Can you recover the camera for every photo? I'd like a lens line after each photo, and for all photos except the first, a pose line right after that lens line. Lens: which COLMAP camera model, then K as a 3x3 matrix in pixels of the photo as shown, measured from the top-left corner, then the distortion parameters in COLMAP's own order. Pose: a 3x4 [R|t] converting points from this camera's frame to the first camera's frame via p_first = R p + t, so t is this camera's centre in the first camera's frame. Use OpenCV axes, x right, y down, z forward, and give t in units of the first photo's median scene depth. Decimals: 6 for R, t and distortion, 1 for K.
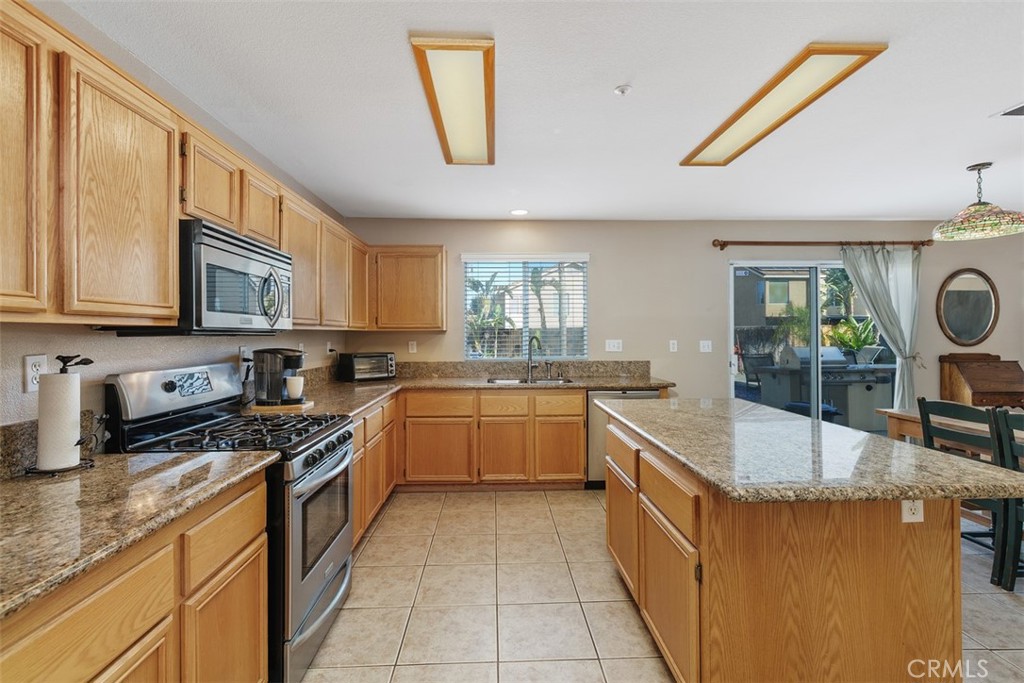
lens RADIAL K [[462.0, 0, 510.5], [0, 462.0, 334.8], [0, 0, 1]] dist [0.000032, -0.000209]
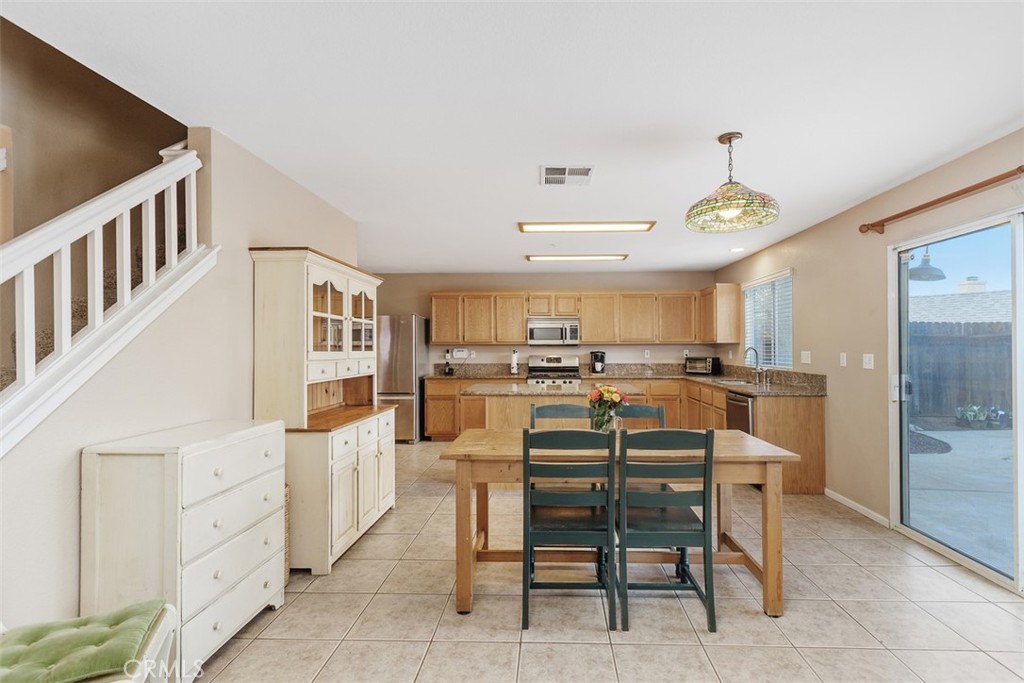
lens RADIAL K [[507.5, 0, 537.4], [0, 507.5, 344.0], [0, 0, 1]] dist [0.000783, 0.000187]
pose [[-0.076520, -0.002537, -0.997065, 1.475772], [0.000604, 0.999996, -0.002591, -0.001923], [0.997068, -0.000801, -0.076518, 0.564029]]
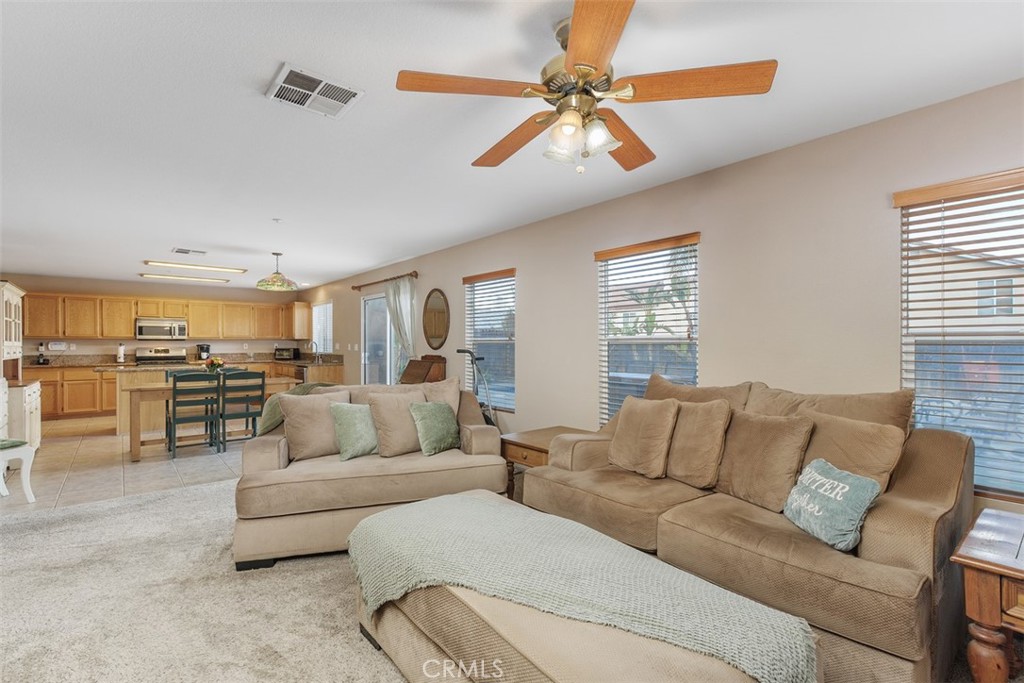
lens RADIAL K [[474.4, 0, 546.6], [0, 474.4, 344.4], [0, 0, 1]] dist [-0.000581, -0.000409]
pose [[0.631310, 0.004372, -0.775518, 2.483614], [-0.002941, 0.999990, 0.003243, 0.006980], [0.775525, 0.000233, 0.631317, 0.479352]]
